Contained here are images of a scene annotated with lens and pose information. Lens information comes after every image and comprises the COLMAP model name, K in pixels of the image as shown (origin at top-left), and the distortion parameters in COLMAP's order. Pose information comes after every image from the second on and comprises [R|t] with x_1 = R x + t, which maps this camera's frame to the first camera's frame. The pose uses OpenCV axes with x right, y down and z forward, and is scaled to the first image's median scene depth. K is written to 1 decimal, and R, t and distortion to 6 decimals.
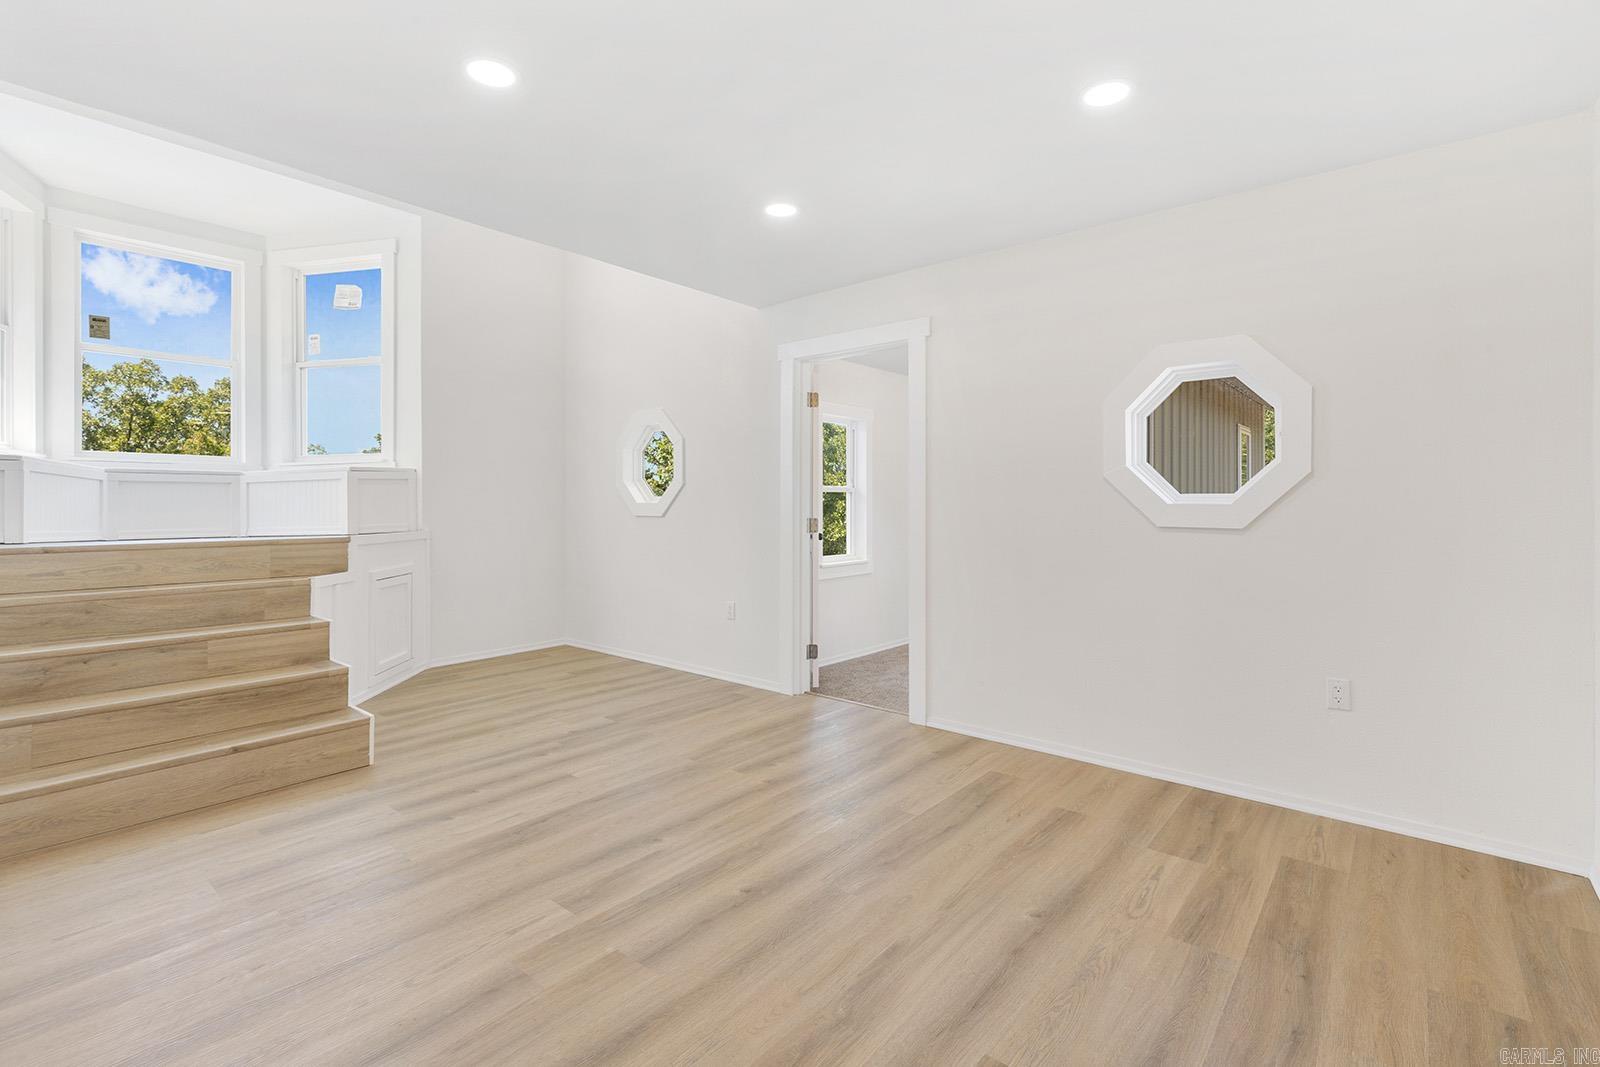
lens RADIAL K [[727.2, 0, 807.2], [0, 727.2, 503.8], [0, 0, 1]] dist [0.001650, 0.000141]
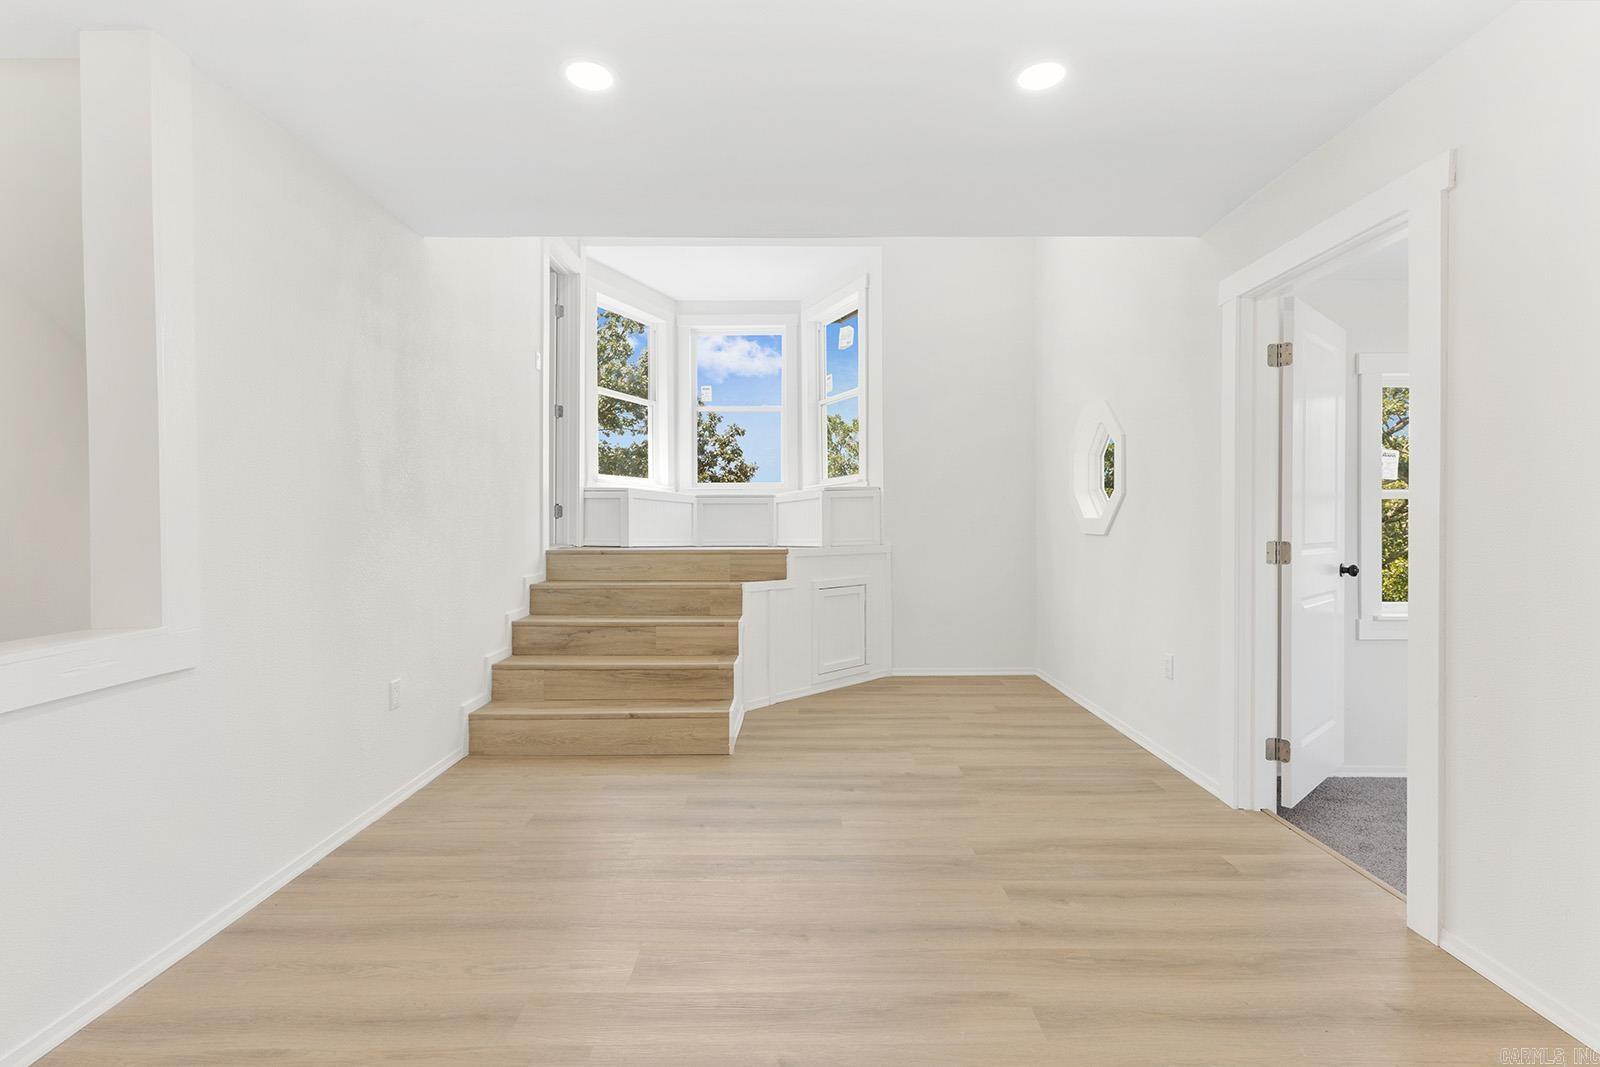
lens RADIAL K [[718.2, 0, 802.1], [0, 718.2, 529.0], [0, 0, 1]] dist [-0.001328, -0.000427]
pose [[0.638844, 0.007684, -0.769298, 0.301933], [0.002937, 0.999918, 0.012428, 0.000428], [0.769331, -0.010199, 0.638770, 0.374009]]
